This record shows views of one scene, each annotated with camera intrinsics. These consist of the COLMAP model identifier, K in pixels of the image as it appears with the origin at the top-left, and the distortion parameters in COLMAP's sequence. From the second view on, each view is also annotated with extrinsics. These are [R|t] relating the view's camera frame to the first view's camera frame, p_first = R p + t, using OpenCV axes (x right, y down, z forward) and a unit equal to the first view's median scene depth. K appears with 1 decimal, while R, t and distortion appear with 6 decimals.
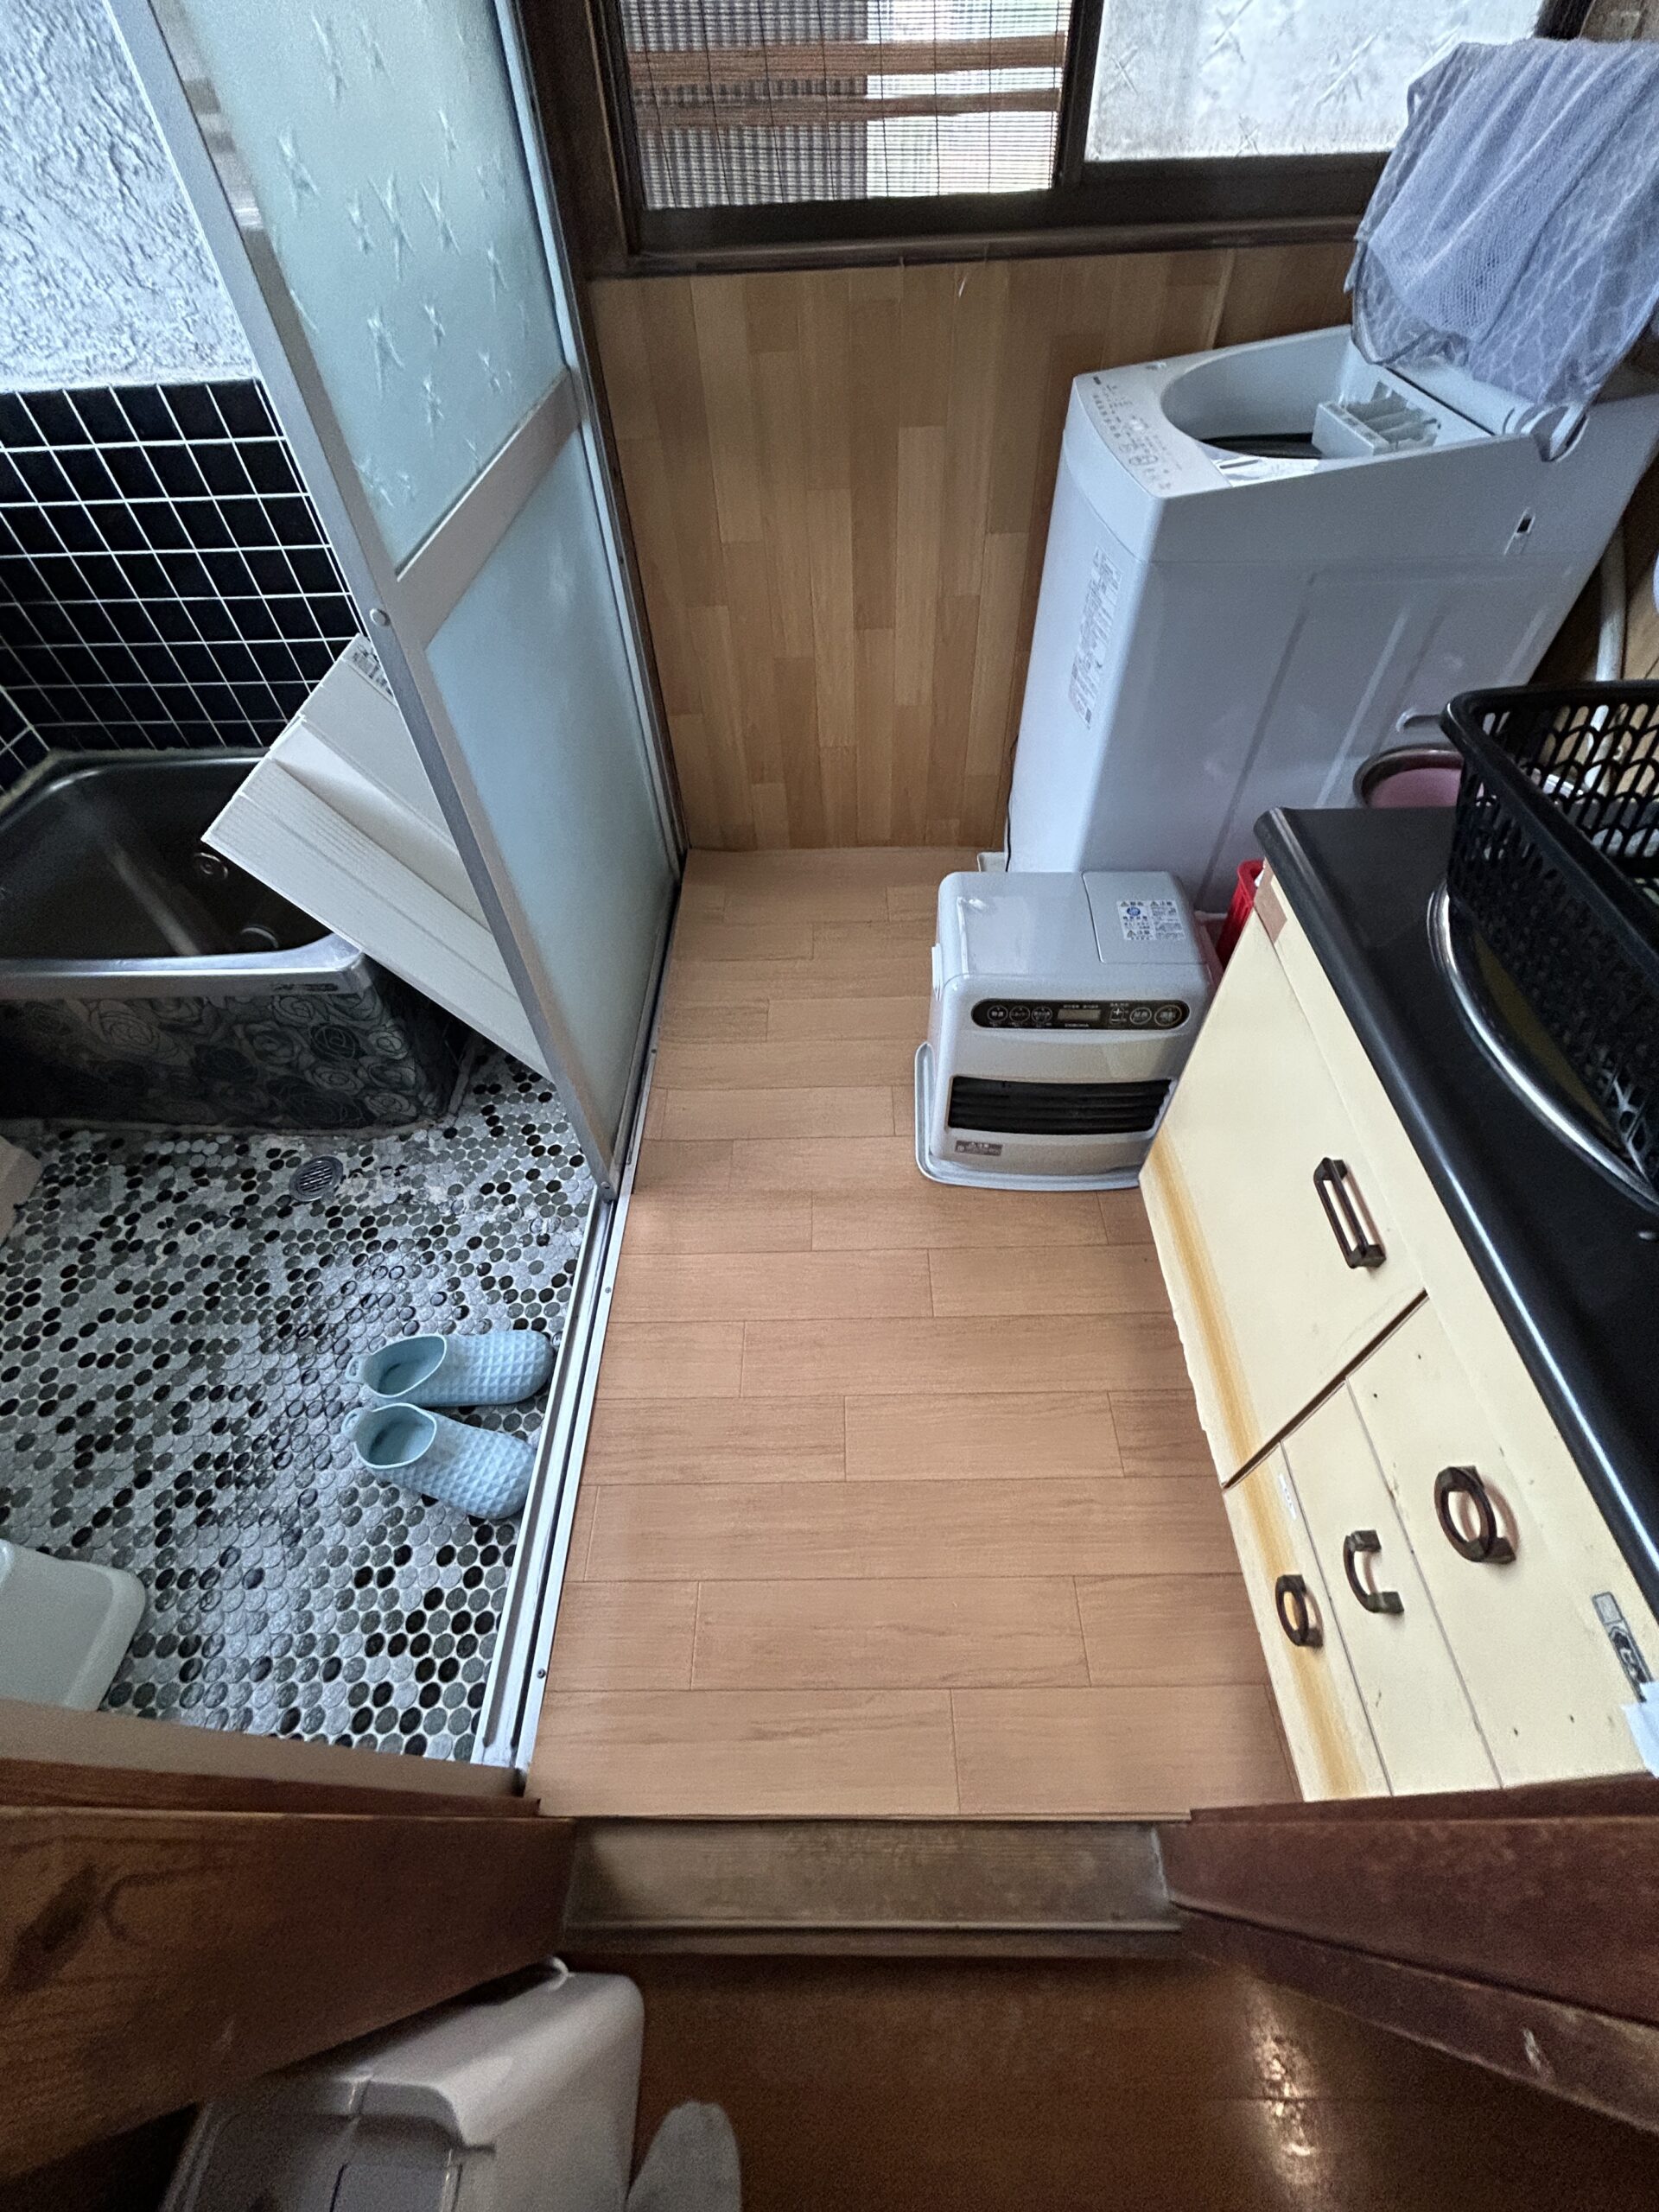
lens RADIAL K [[884.7, 0, 840.8], [0, 884.7, 1094.7], [0, 0, 1]] dist [-0.016383, 0.004290]
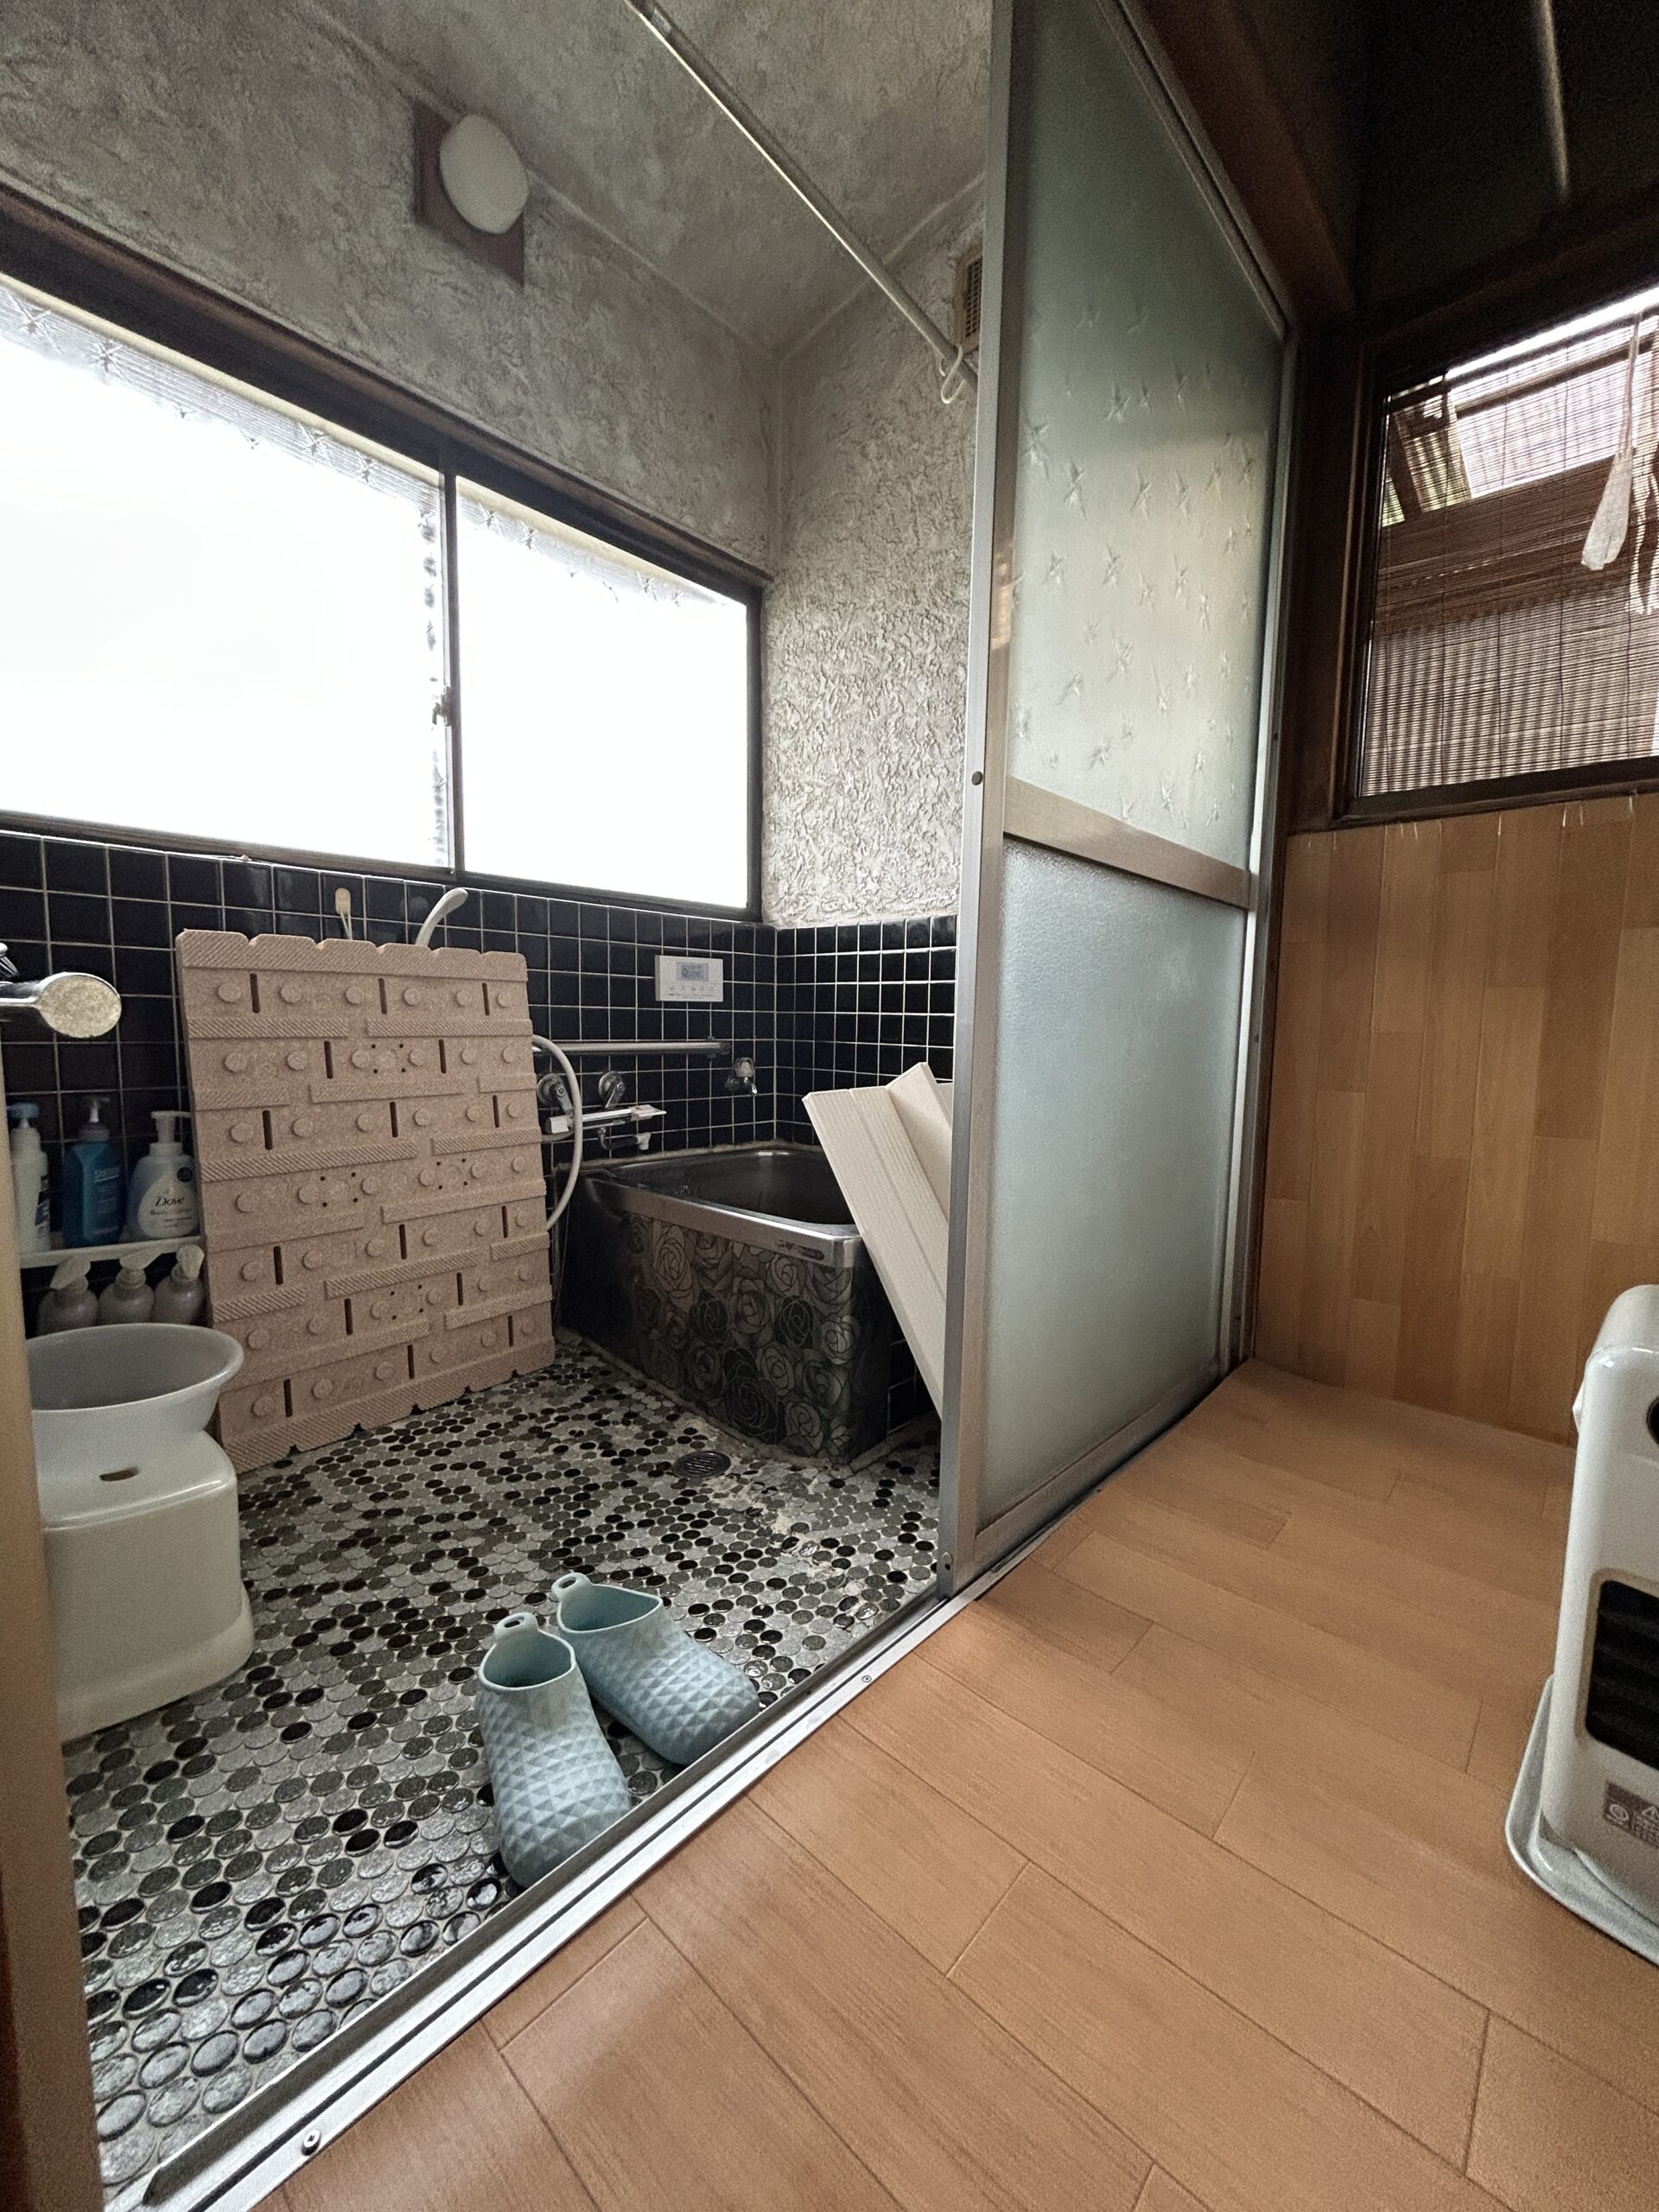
lens RADIAL K [[884.7, 0, 833.3], [0, 884.7, 1103.9], [0, 0, 1]] dist [-0.016383, 0.004290]
pose [[0.732502, 0.106219, -0.672427, 0.094414], [-0.548152, 0.677769, -0.490060, 0.237605], [0.403697, 0.727562, 0.554691, 0.295136]]
